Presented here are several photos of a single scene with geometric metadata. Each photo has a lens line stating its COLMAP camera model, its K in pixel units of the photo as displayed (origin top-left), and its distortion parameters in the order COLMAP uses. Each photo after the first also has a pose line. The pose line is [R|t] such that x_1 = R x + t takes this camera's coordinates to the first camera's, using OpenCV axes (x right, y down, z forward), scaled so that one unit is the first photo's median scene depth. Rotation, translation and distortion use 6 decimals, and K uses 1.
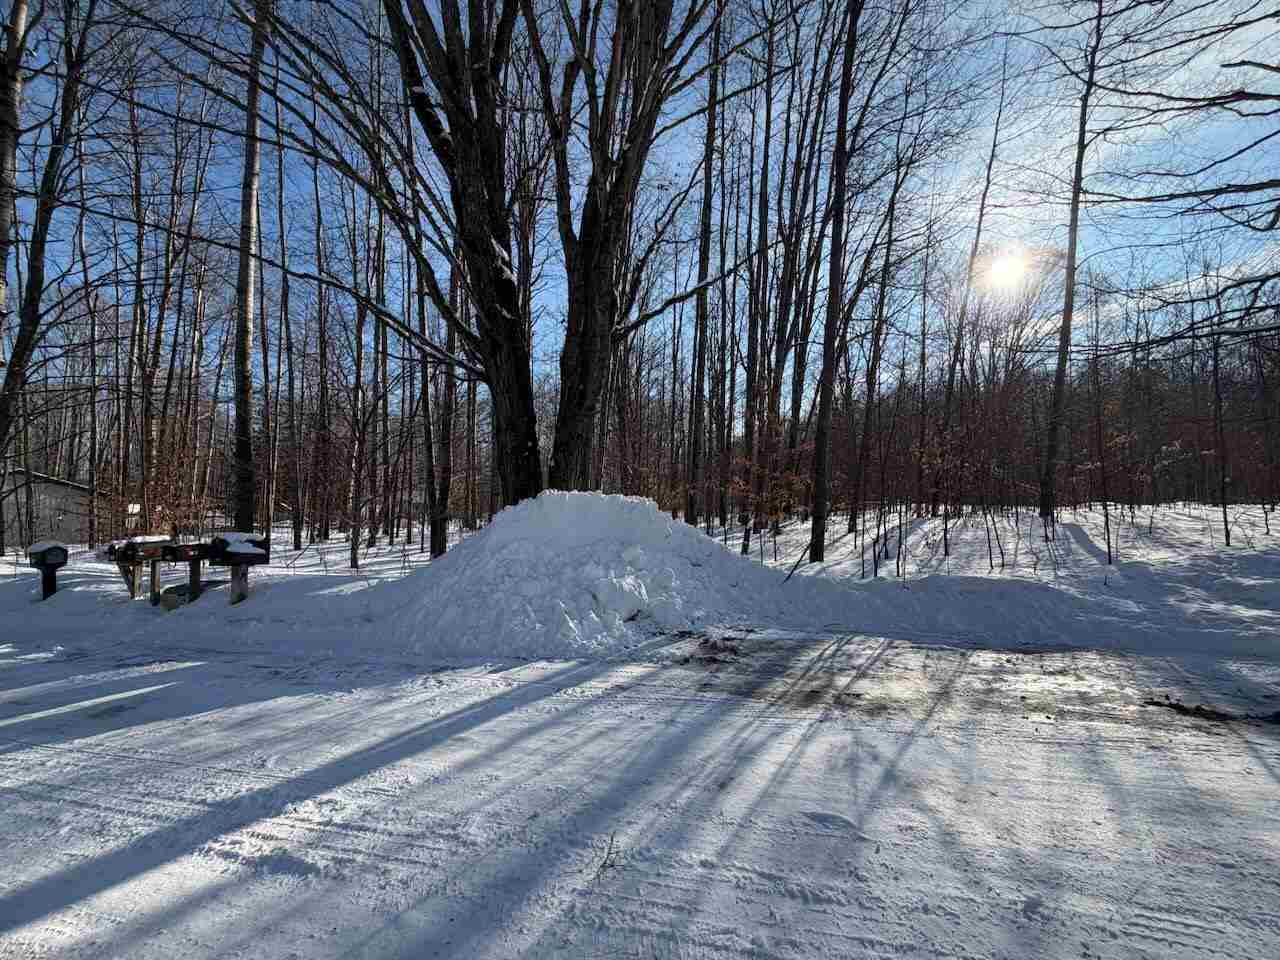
lens RADIAL K [[509.2, 0, 636.7], [0, 509.2, 478.7], [0, 0, 1]] dist [0.000301, -0.000074]
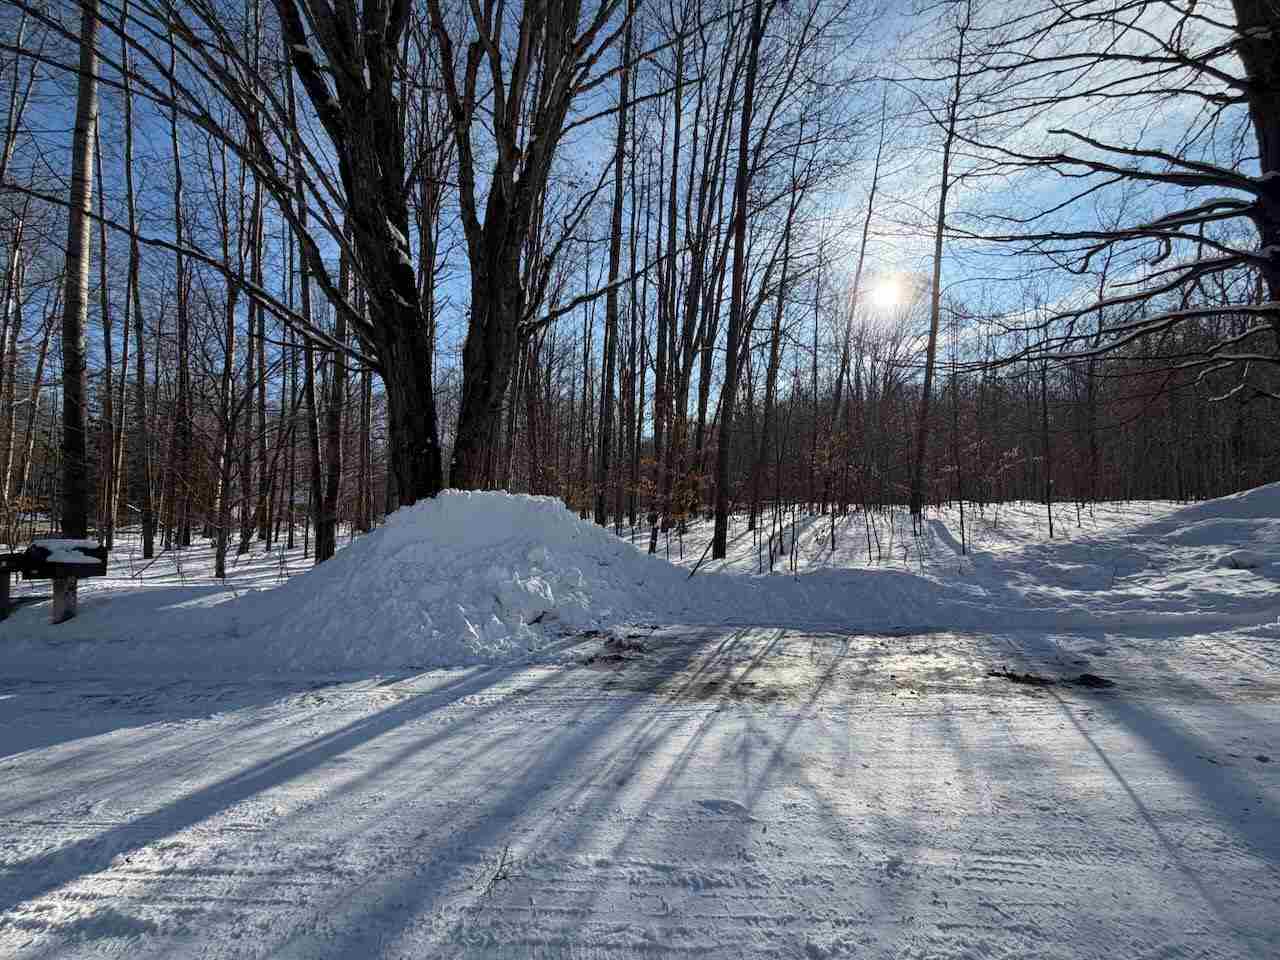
lens RADIAL K [[509.2, 0, 636.6], [0, 509.2, 478.3], [0, 0, 1]] dist [0.000301, -0.000074]
pose [[0.984845, 0.004918, 0.173369, 0.006461], [-0.004757, 0.999988, -0.001342, 0.001165], [-0.173373, 0.000497, 0.984856, 0.001868]]
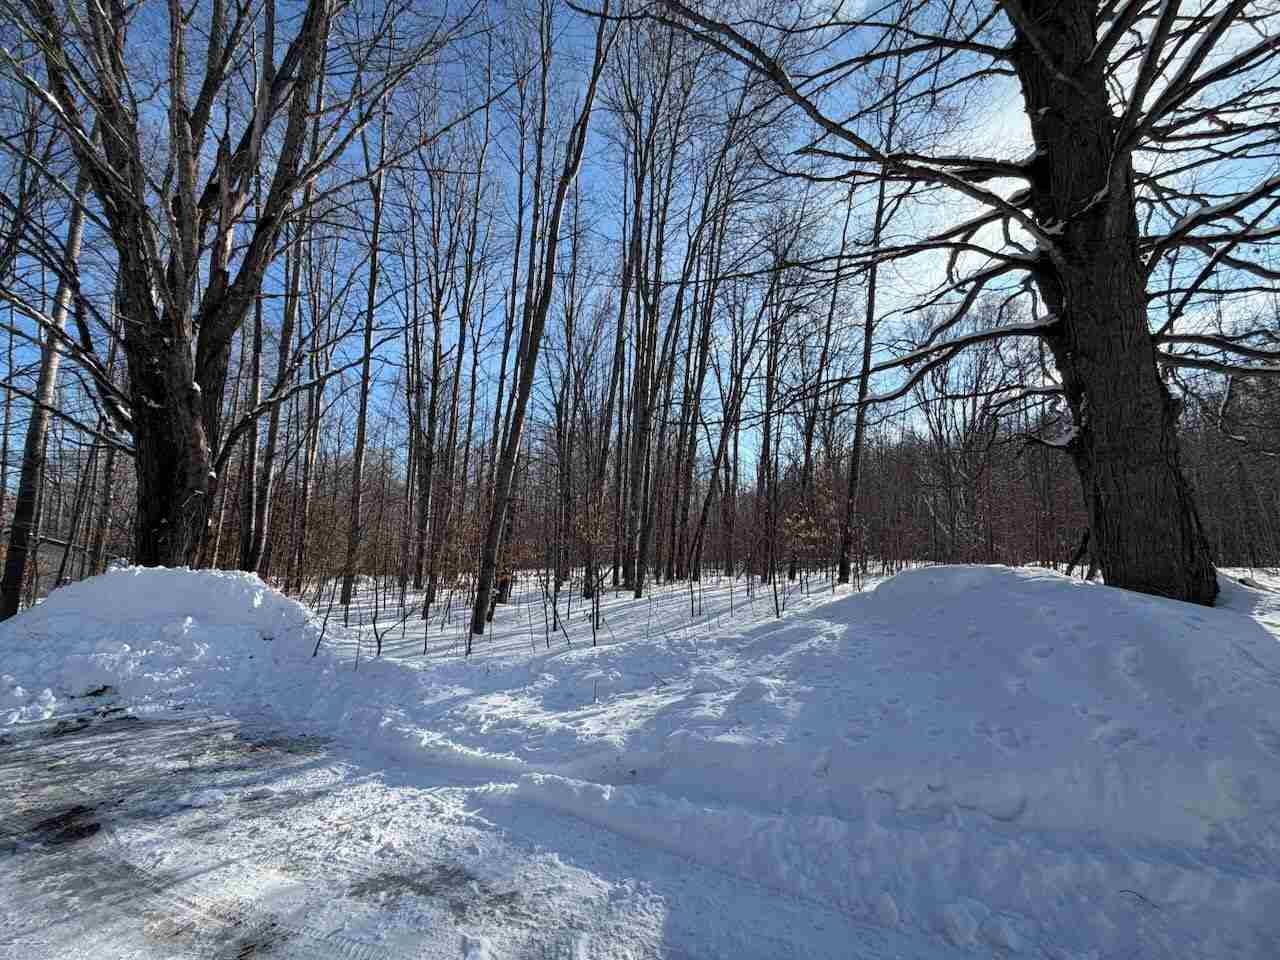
lens RADIAL K [[509.2, 0, 635.7], [0, 509.2, 479.3], [0, 0, 1]] dist [0.000301, -0.000074]
pose [[0.995610, -0.010968, -0.092950, 0.914197], [0.001729, 0.995096, -0.098902, -0.047338], [0.093579, 0.098307, 0.990747, 0.007670]]
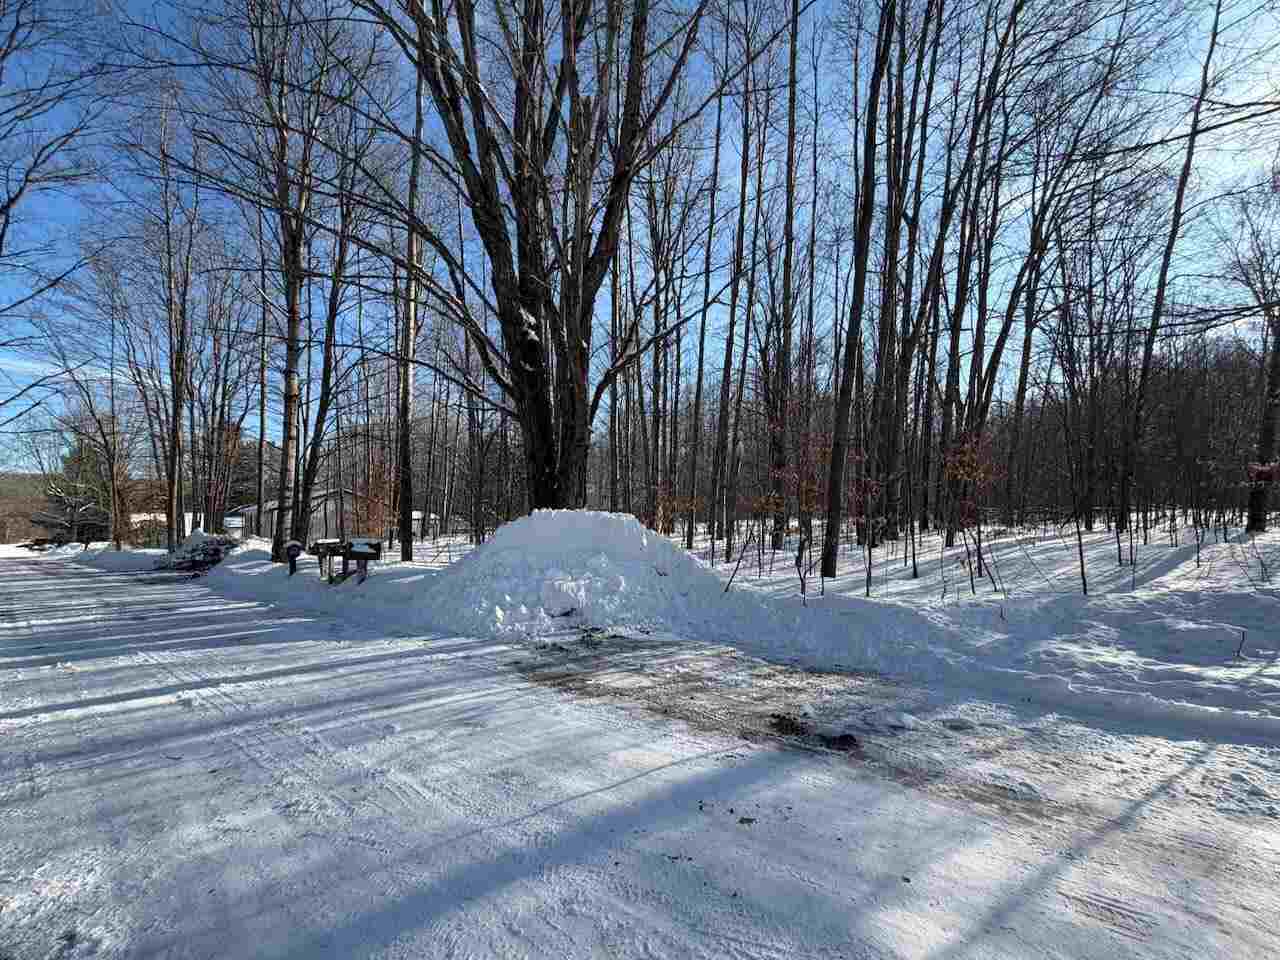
lens RADIAL K [[509.2, 0, 636.0], [0, 509.2, 479.4], [0, 0, 1]] dist [0.000301, -0.000074]
pose [[0.919754, -0.026012, -0.391633, 0.481471], [0.022609, 0.999656, -0.013299, -0.025301], [0.391844, 0.003378, 0.920025, -0.055457]]
